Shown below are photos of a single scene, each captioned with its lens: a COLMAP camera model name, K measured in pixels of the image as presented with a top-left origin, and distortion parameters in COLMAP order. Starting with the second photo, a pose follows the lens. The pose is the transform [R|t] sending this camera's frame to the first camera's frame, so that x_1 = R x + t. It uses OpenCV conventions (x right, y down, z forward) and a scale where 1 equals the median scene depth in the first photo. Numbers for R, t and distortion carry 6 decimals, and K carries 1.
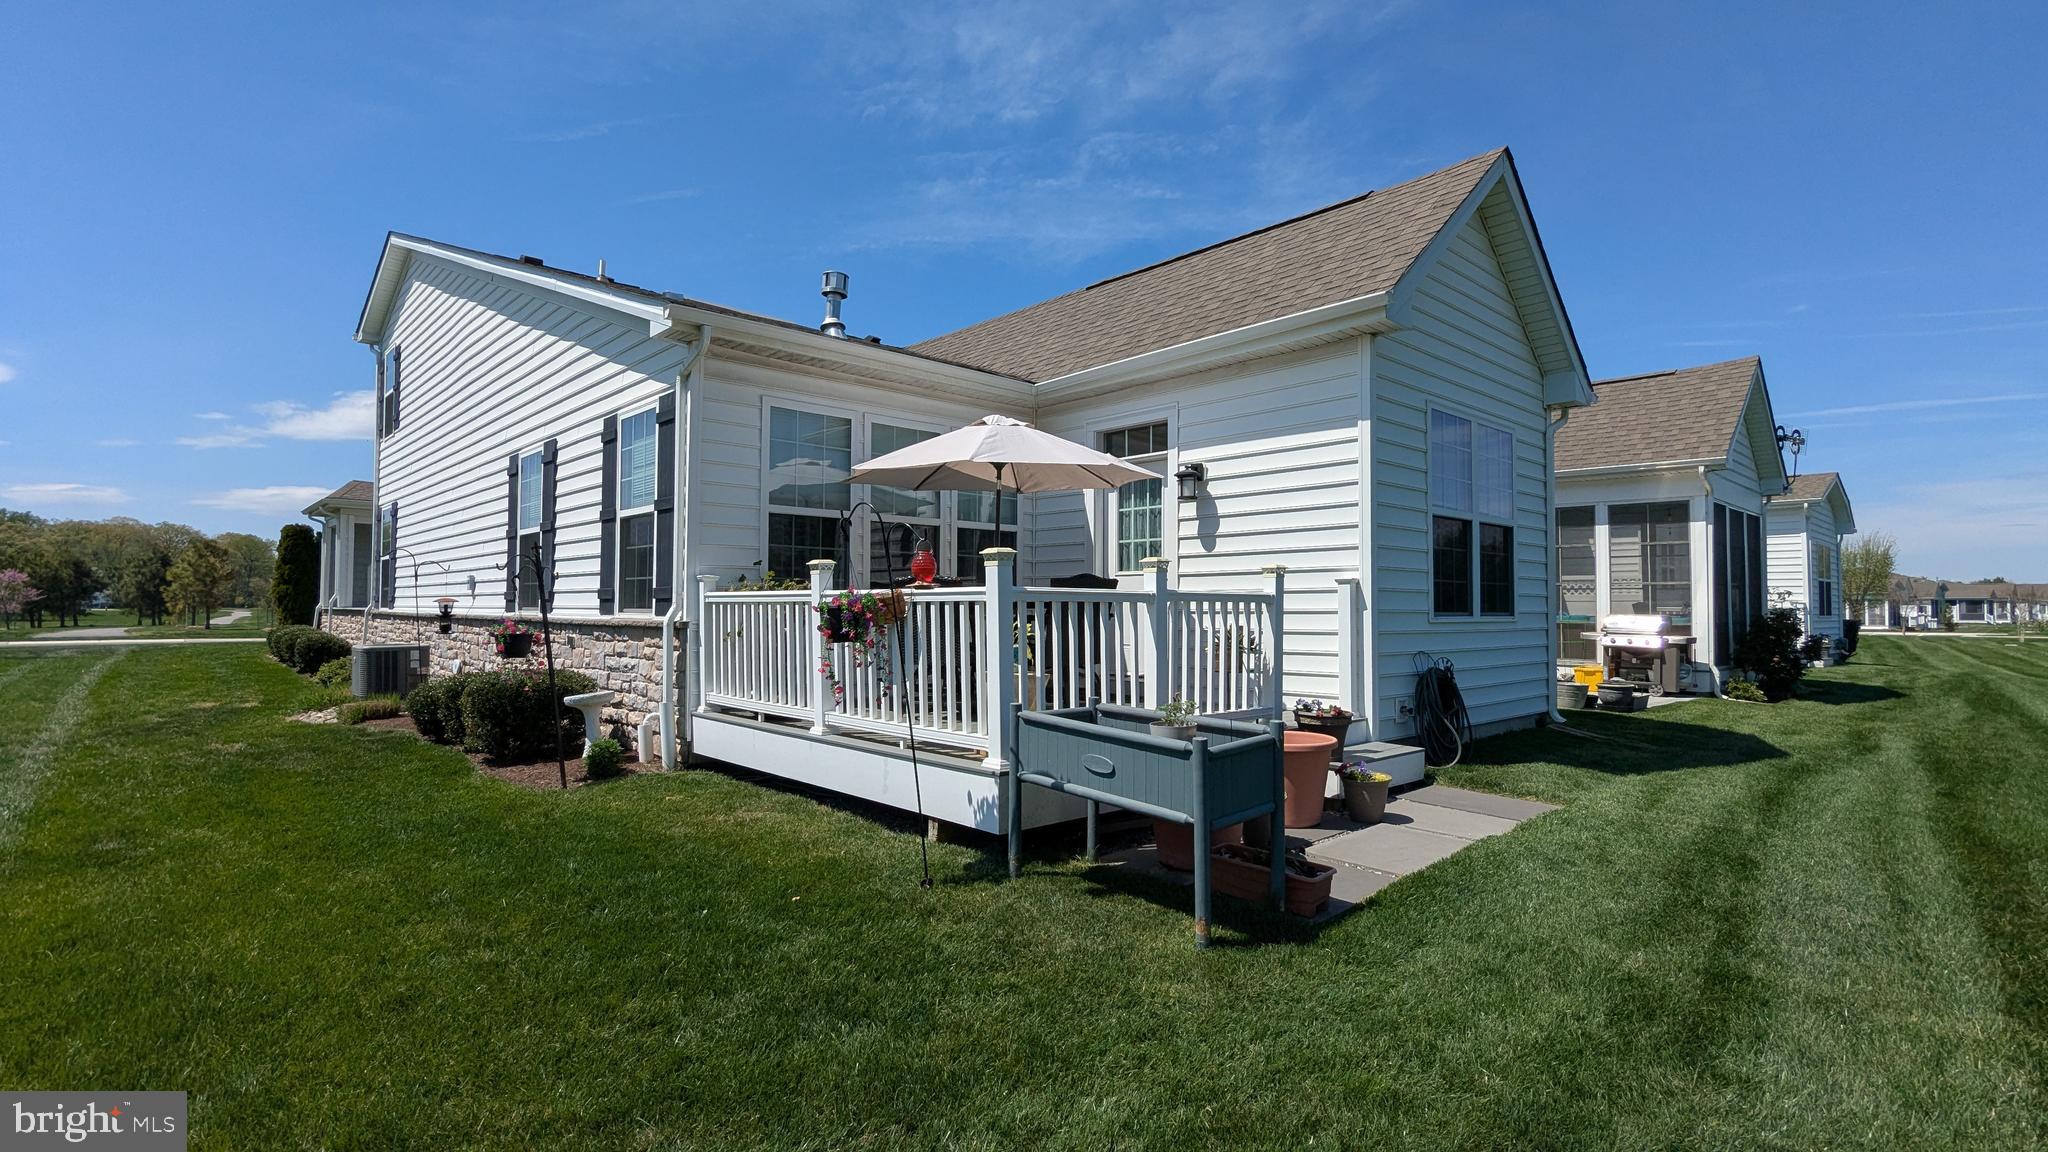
lens RADIAL K [[962.0, 0, 1028.8], [0, 962.0, 570.0], [0, 0, 1]] dist [0.002372, 0.000922]
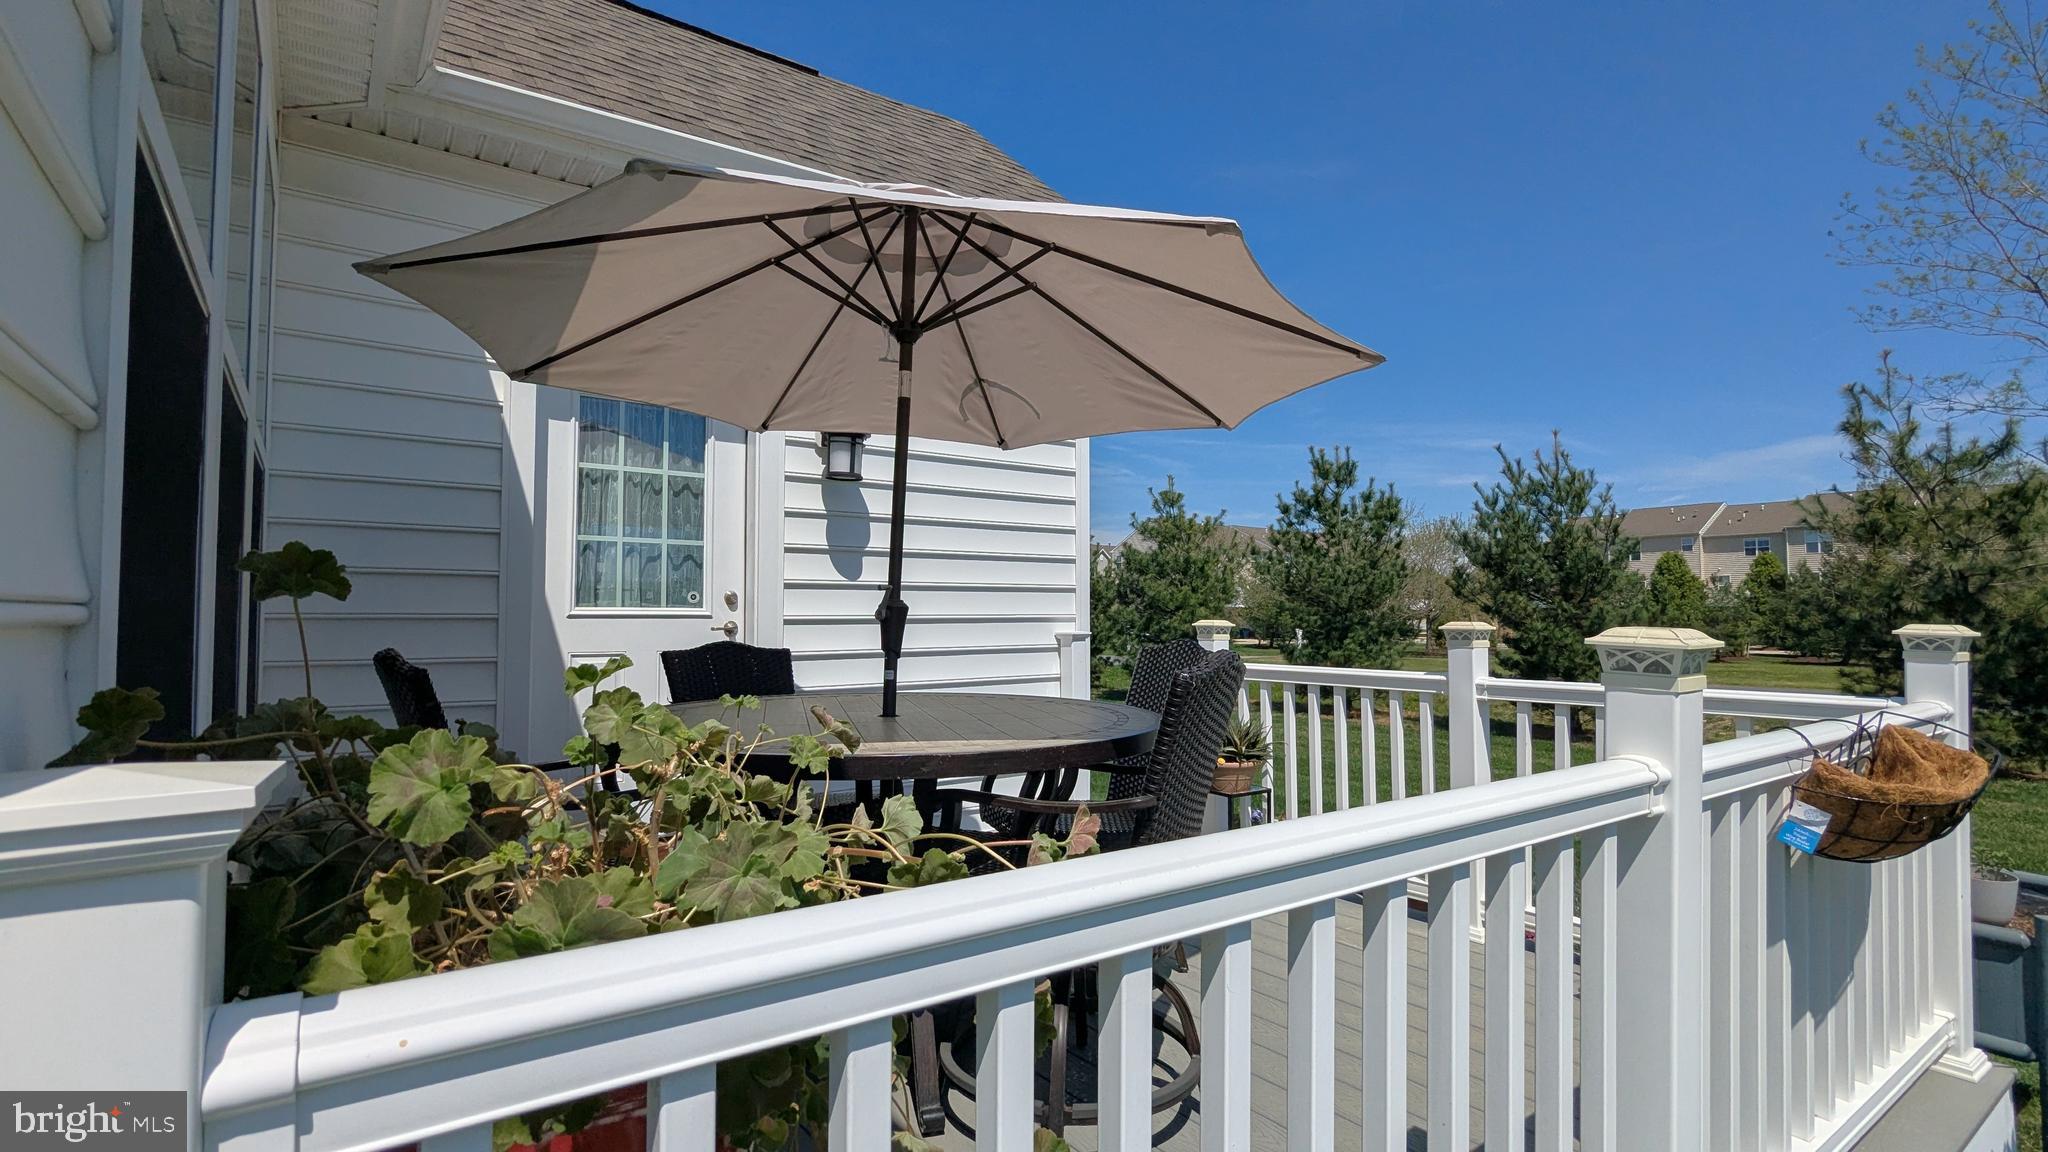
lens RADIAL K [[962.0, 0, 1024.1], [0, 962.0, 587.2], [0, 0, 1]] dist [0.002372, 0.000922]
pose [[0.114729, 0.038423, 0.992653, -0.331406], [-0.039001, 0.998656, -0.034147, -0.000244], [-0.992631, -0.034797, 0.116073, 0.819634]]
